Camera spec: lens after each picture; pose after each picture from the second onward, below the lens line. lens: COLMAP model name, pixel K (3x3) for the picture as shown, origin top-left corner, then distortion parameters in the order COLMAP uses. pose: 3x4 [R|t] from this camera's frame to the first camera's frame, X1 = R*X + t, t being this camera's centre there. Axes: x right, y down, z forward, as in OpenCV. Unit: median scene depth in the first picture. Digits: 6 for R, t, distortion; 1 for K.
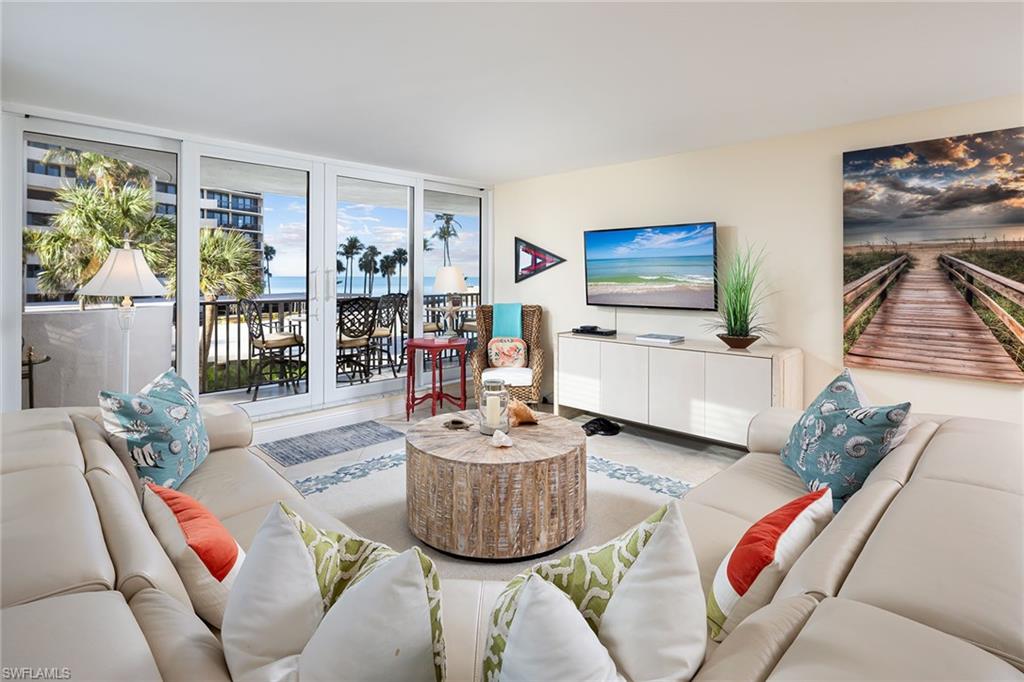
lens RADIAL K [[494.5, 0, 483.3], [0, 494.5, 275.5], [0, 0, 1]] dist [-0.002983, -0.000123]
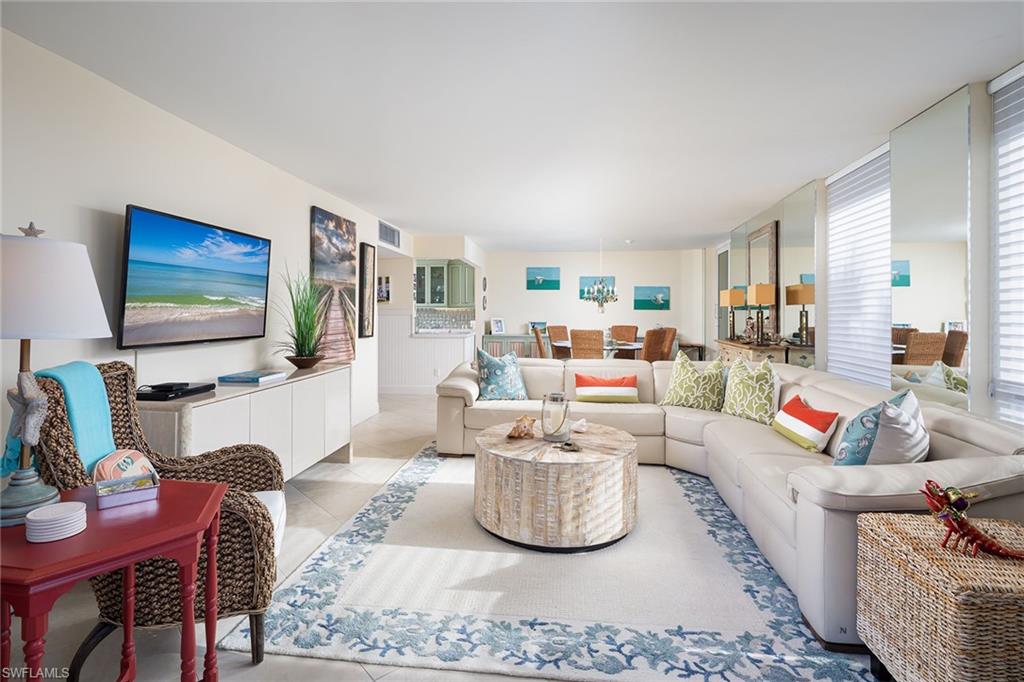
lens RADIAL K [[480.1, 0, 511.4], [0, 480.1, 306.9], [0, 0, 1]] dist [-0.000535, 0.000007]
pose [[-0.592443, 0.003213, 0.805606, -0.523744], [-0.006749, 0.999937, -0.008951, 0.022010], [-0.805584, -0.010740, -0.592385, 1.158531]]
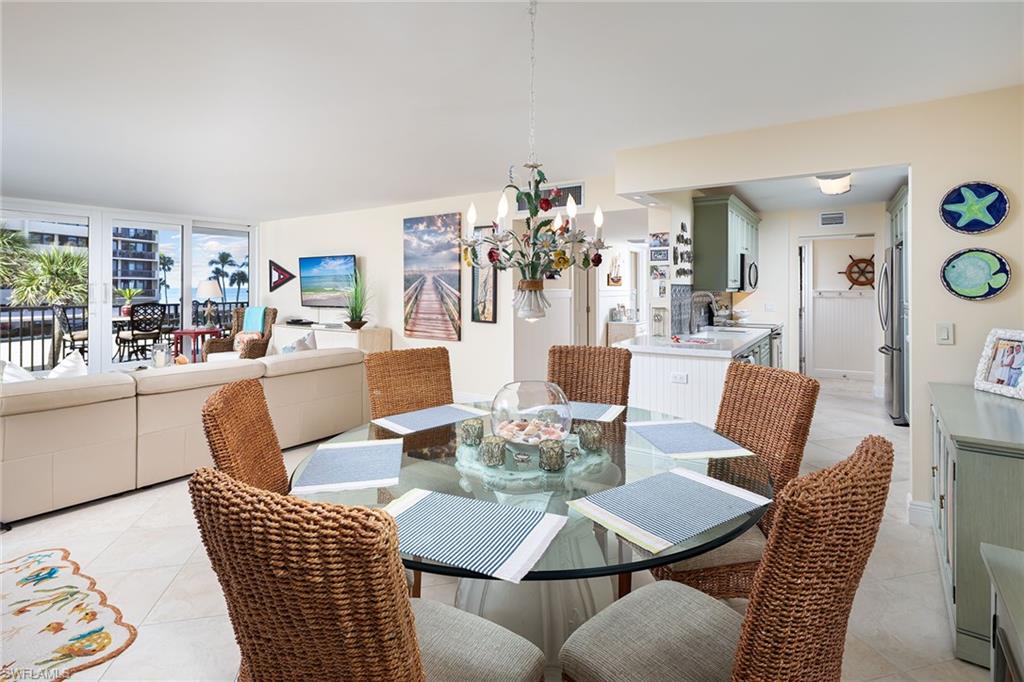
lens RADIAL K [[490.3, 0, 509.8], [0, 490.3, 288.6], [0, 0, 1]] dist [-0.001230, -0.000038]
pose [[0.983999, -0.000672, 0.178172, 0.689208], [0.000111, 0.999995, 0.003158, 0.000981], [-0.178173, -0.003088, 0.983994, -0.731334]]
